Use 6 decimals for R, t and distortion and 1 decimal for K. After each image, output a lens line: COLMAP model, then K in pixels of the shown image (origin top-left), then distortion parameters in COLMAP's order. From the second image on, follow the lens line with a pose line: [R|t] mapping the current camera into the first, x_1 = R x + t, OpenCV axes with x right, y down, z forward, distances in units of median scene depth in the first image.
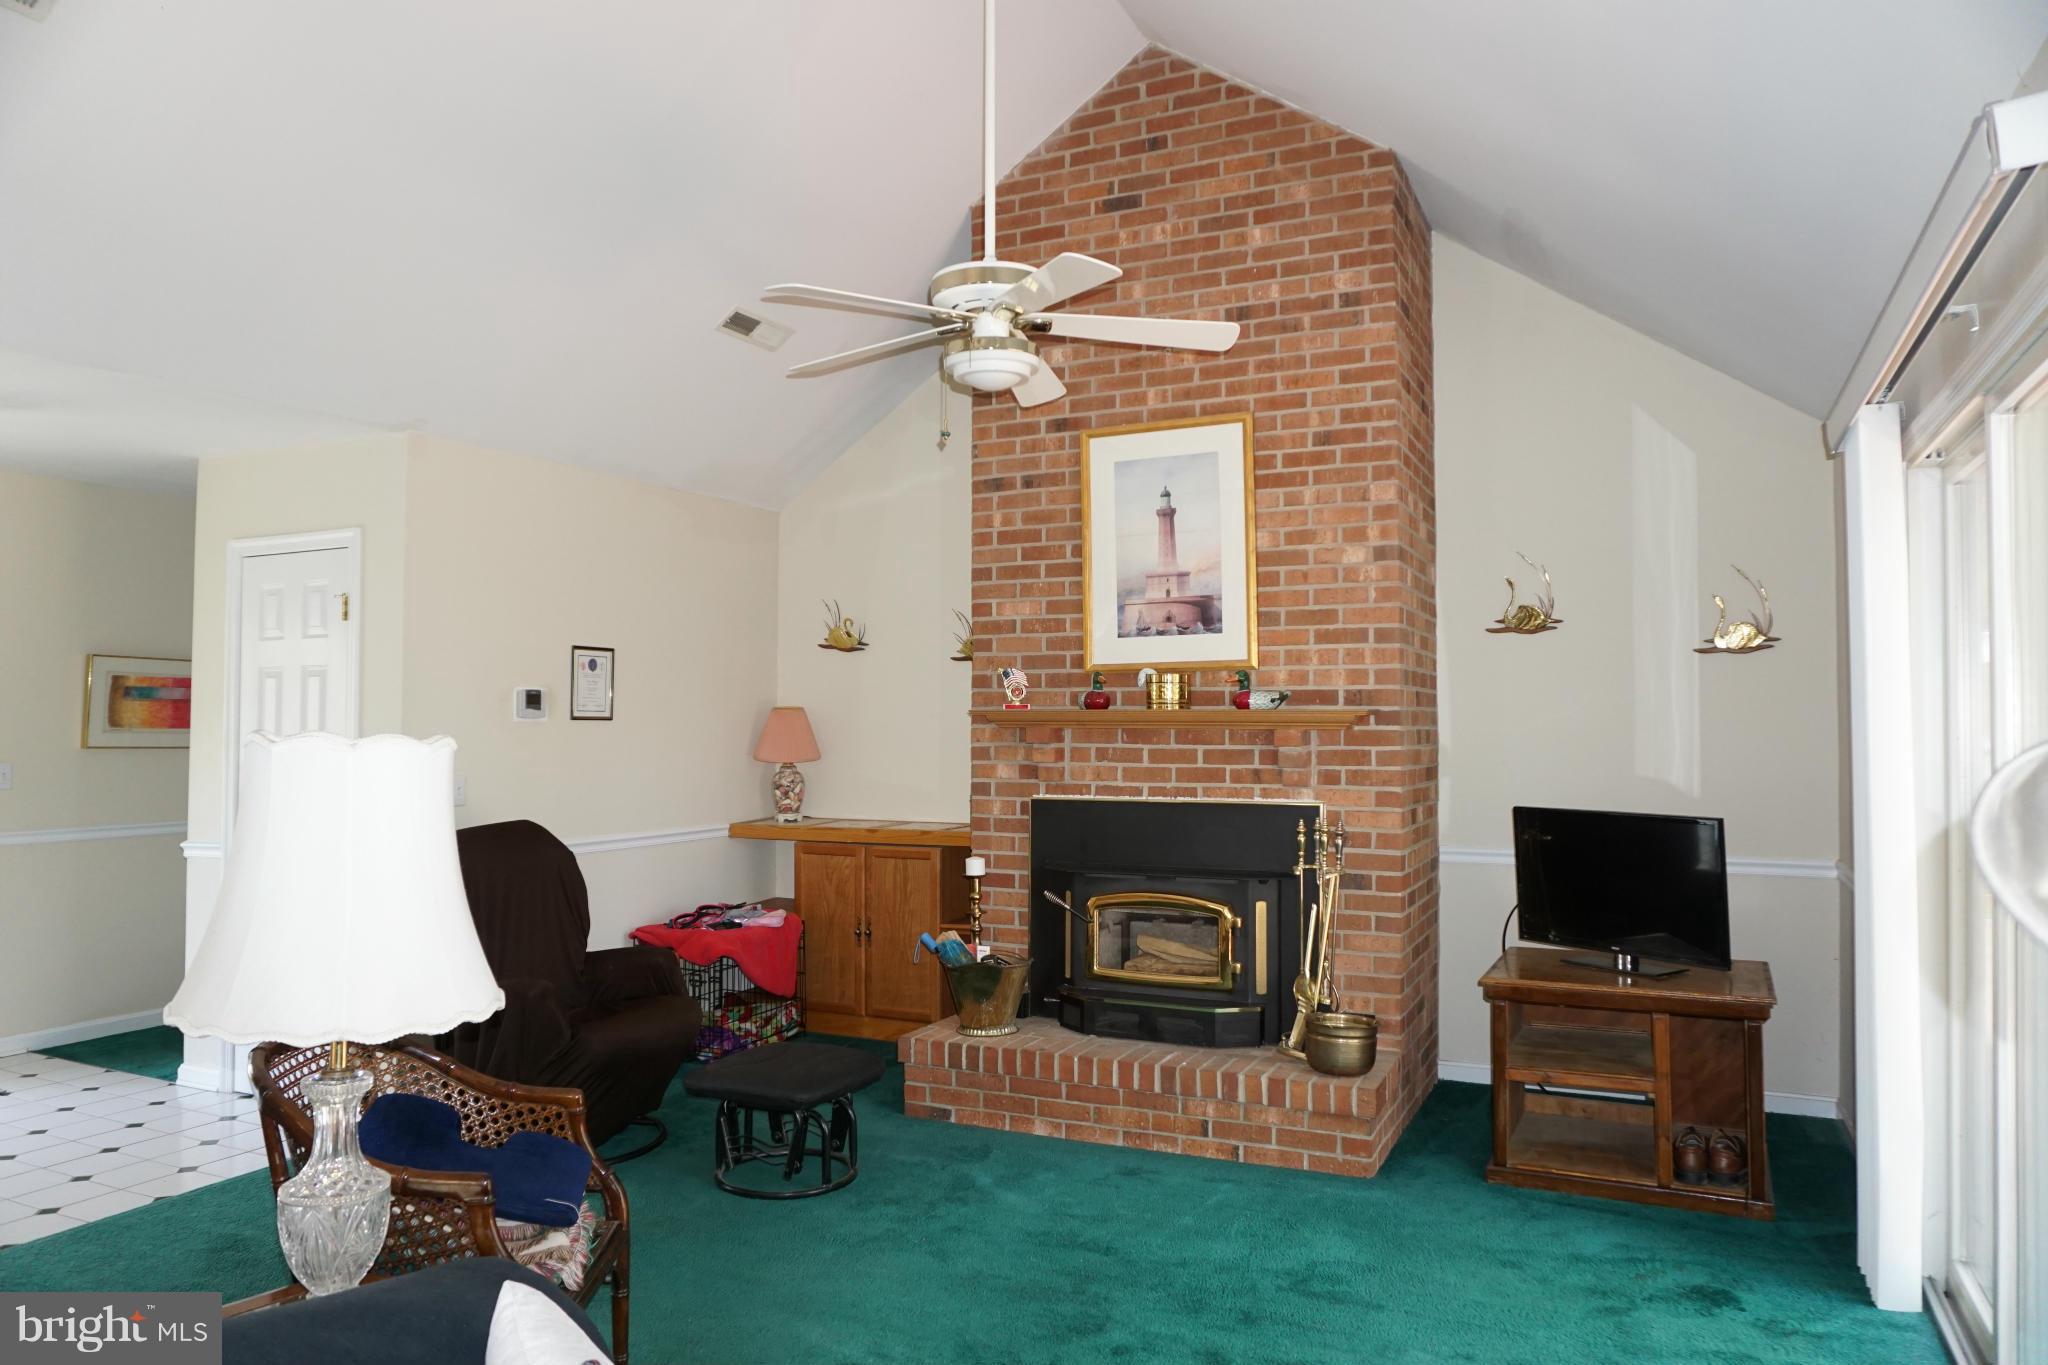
lens RADIAL K [[1364.3, 0, 1024.0], [0, 1364.3, 682.5], [0, 0, 1]] dist [-0.054158, 0.037796]
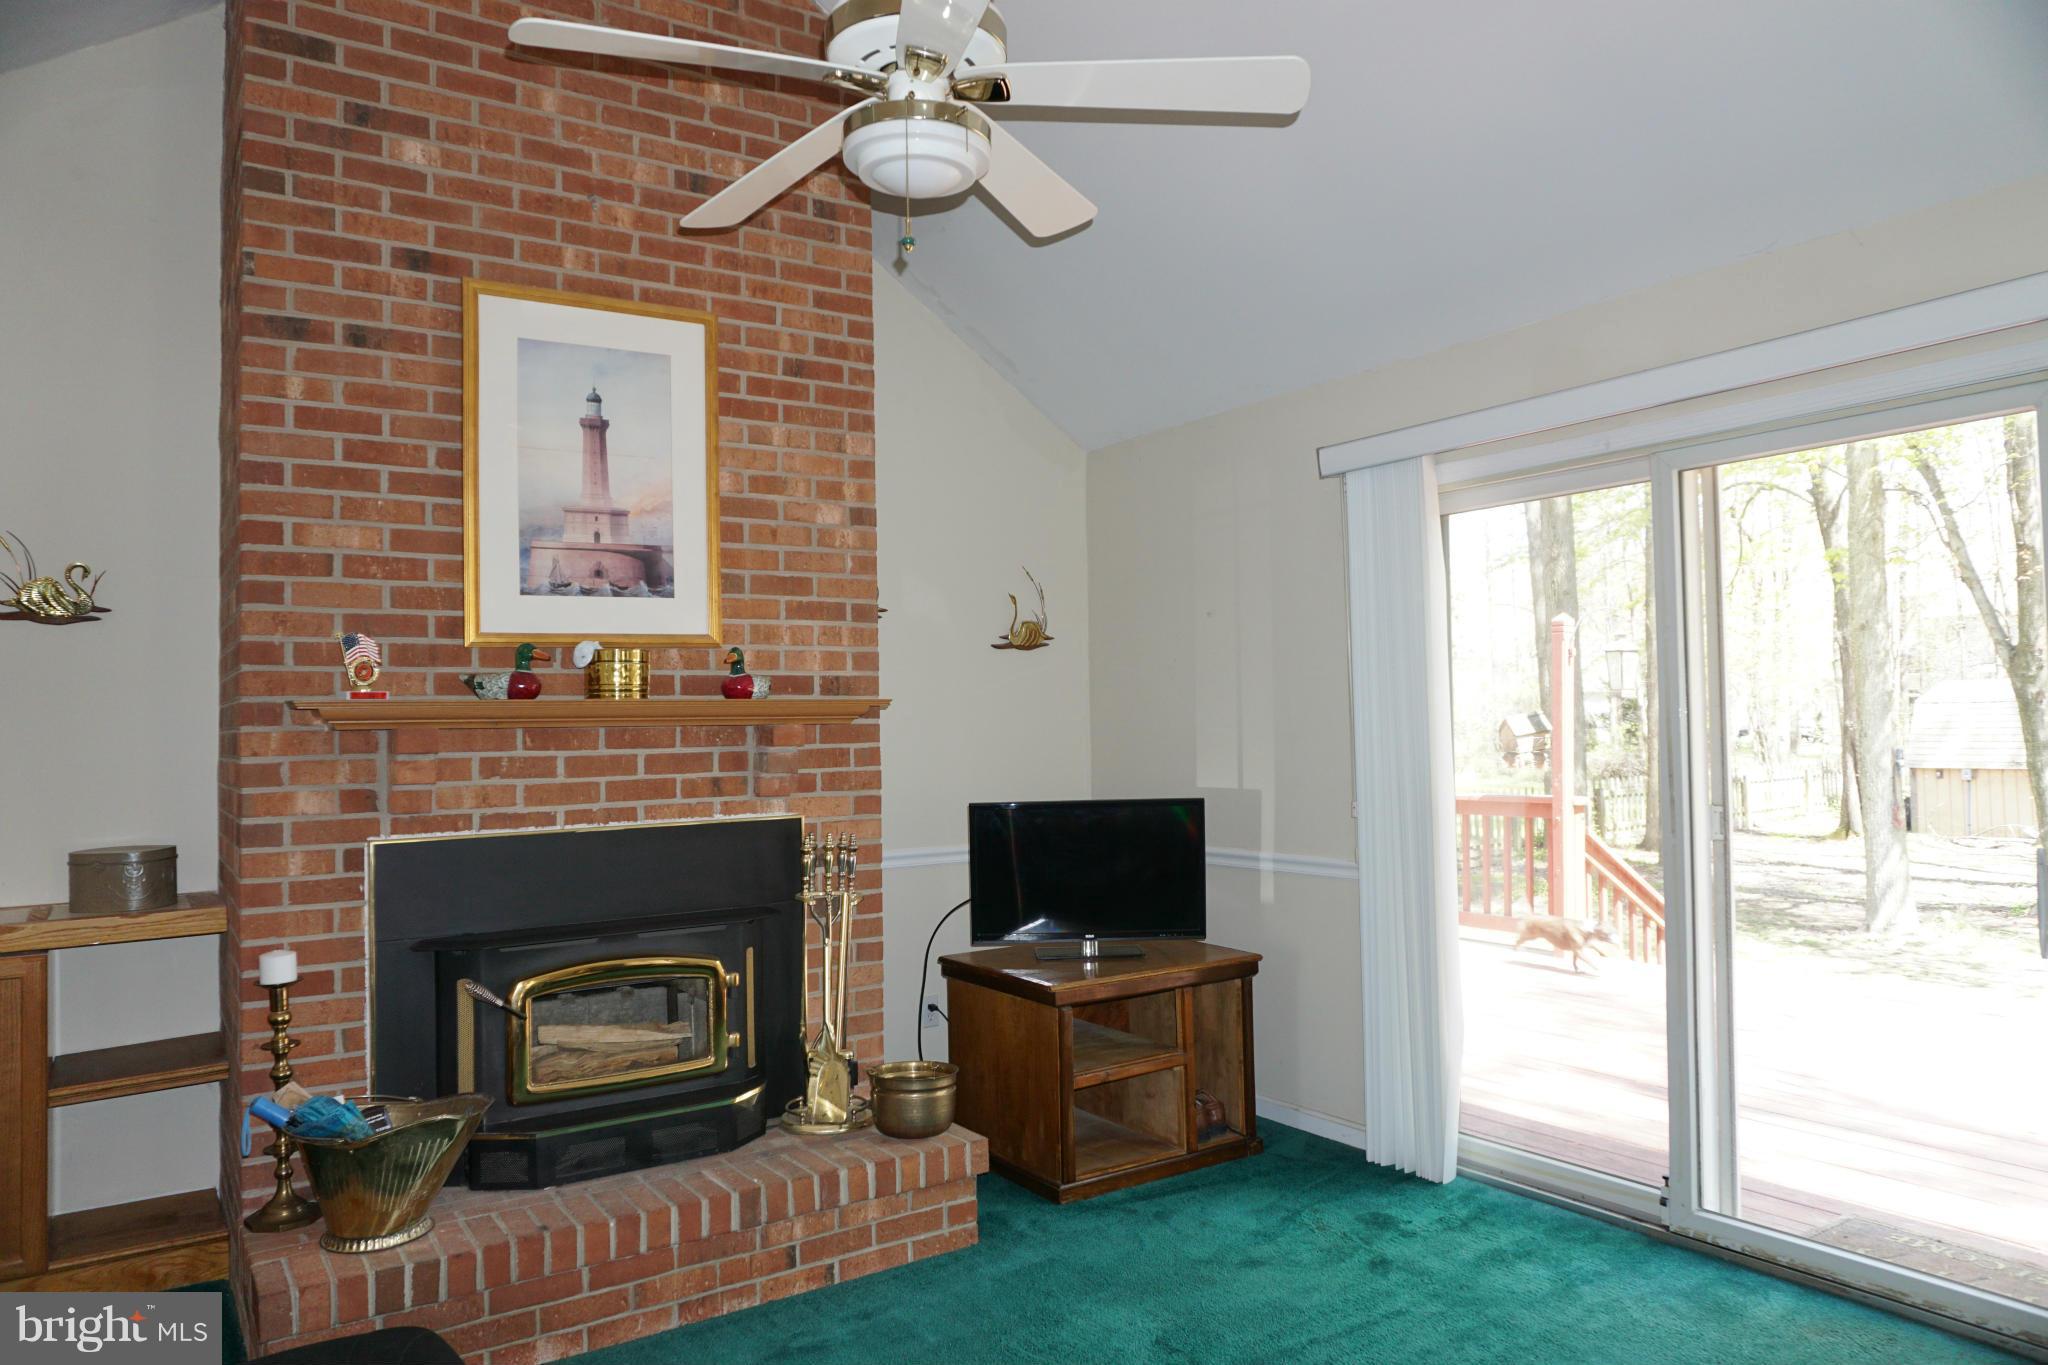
lens RADIAL K [[1364.3, 0, 1024.0], [0, 1364.3, 682.5], [0, 0, 1]] dist [-0.054158, 0.037796]
pose [[0.501967, 0.016210, 0.864735, -0.406617], [-0.005978, 0.999865, -0.015274, 0.020608], [-0.864866, 0.002498, 0.501997, 0.463666]]
